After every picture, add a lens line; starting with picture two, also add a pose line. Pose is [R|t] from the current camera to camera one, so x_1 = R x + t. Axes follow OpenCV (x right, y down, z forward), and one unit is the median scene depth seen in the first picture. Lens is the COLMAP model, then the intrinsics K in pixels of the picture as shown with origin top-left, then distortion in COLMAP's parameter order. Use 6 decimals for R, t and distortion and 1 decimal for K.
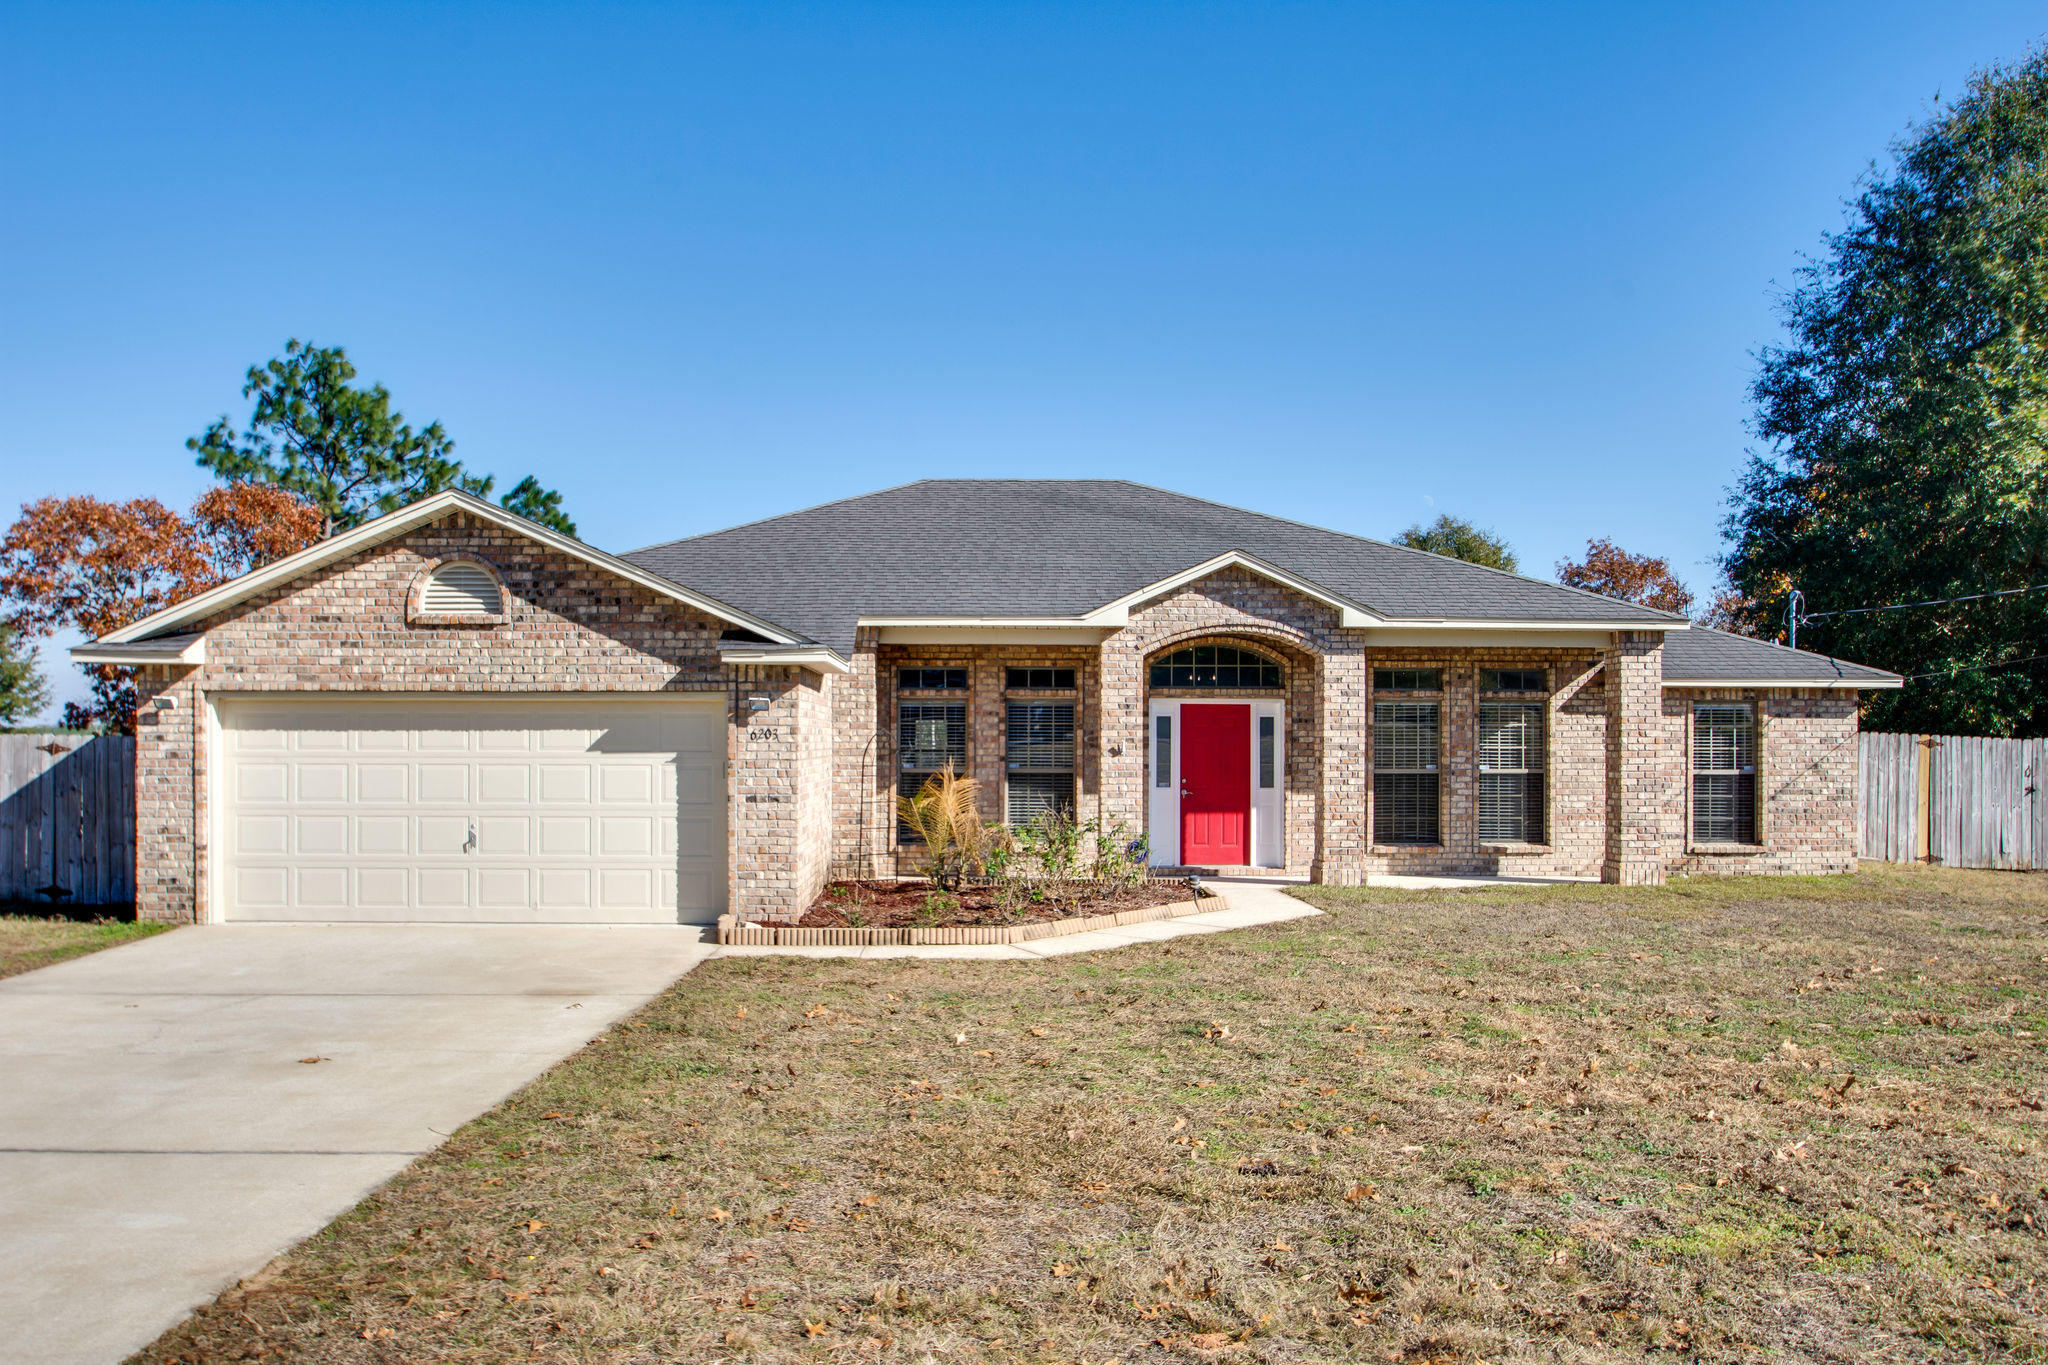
lens RADIAL K [[1697.3, 0, 1027.8], [0, 1697.3, 753.3], [0, 0, 1]] dist [-0.035058, -0.000582]
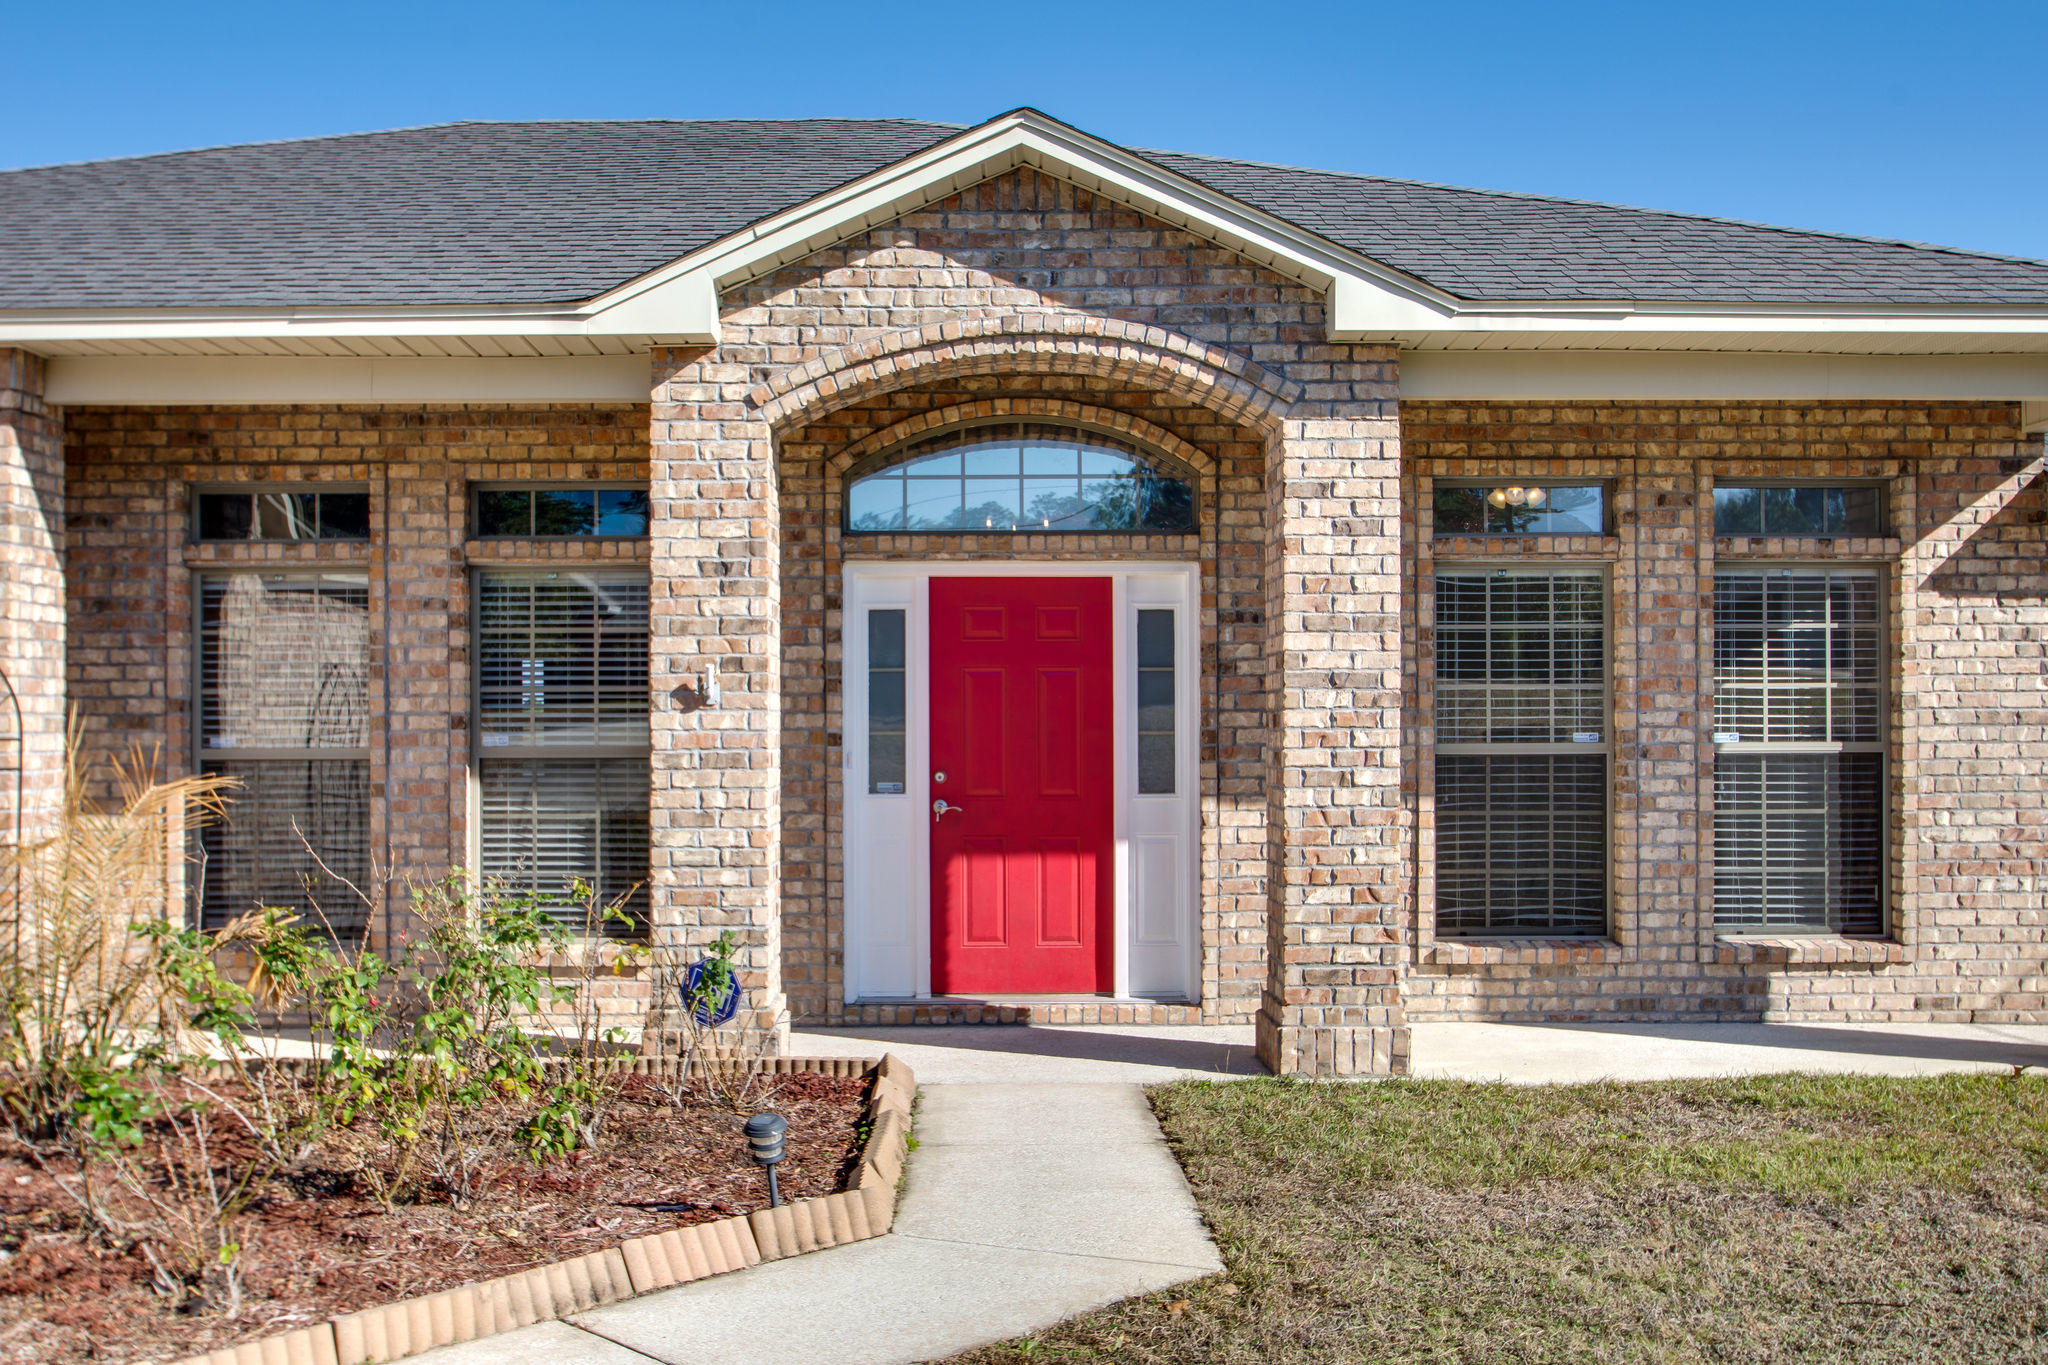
lens RADIAL K [[2015.7, 0, 1020.5], [0, 2015.7, 748.3], [0, 0, 1]] dist [-0.009799, -0.004752]
pose [[0.999644, -0.005353, -0.026121, 0.132350], [0.005455, 0.999978, 0.003849, 0.008667], [0.026100, -0.003990, 0.999651, 0.586649]]
